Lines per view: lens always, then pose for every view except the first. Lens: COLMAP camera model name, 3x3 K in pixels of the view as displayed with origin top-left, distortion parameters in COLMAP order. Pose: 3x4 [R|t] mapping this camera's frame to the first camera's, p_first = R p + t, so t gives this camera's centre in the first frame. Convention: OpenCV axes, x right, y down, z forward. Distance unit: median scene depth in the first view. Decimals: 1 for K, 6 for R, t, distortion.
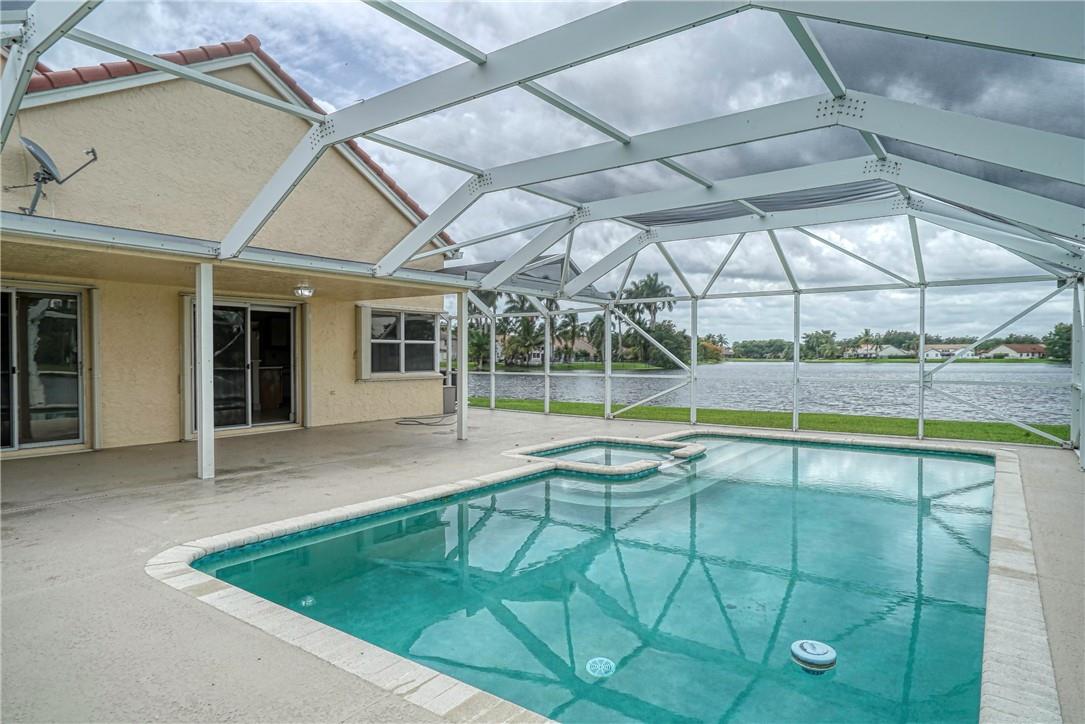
lens RADIAL K [[620.0, 0, 542.5], [0, 620.0, 362.0], [0, 0, 1]] dist [-0.045350, 0.000193]
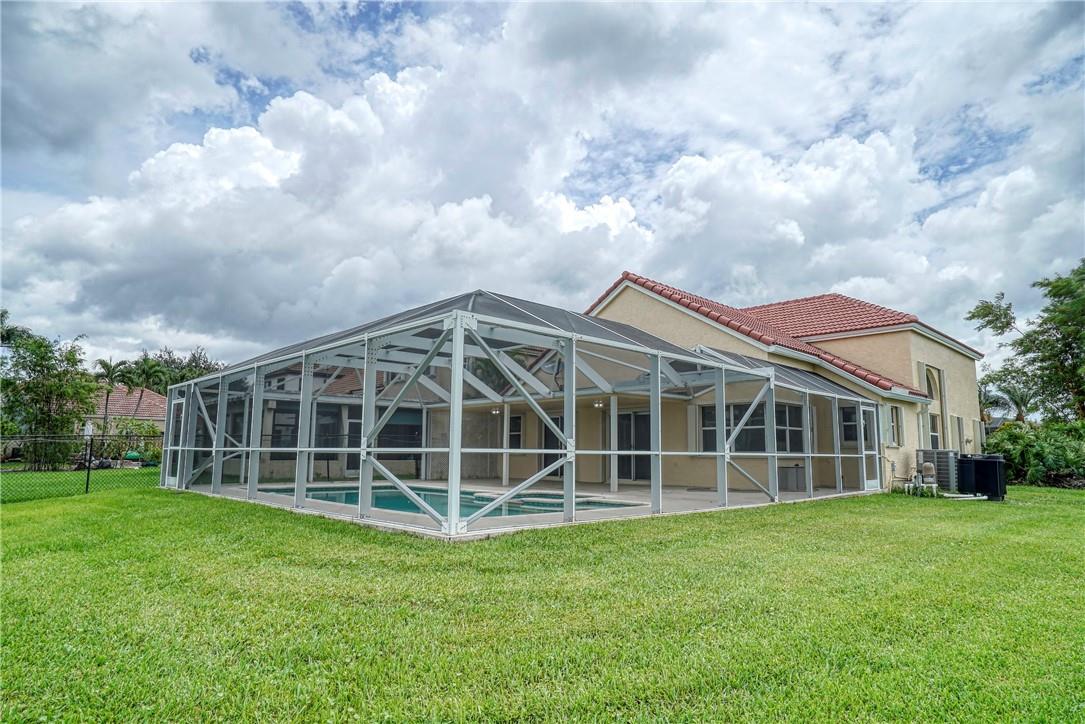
lens RADIAL K [[620.0, 0, 542.5], [0, 620.0, 362.0], [0, 0, 1]] dist [-0.045350, 0.000193]
pose [[-0.159371, -0.160218, -0.974131, 1.391958], [-0.028319, 0.987079, -0.157715, 0.058672], [0.986812, 0.002451, -0.161849, 1.038265]]
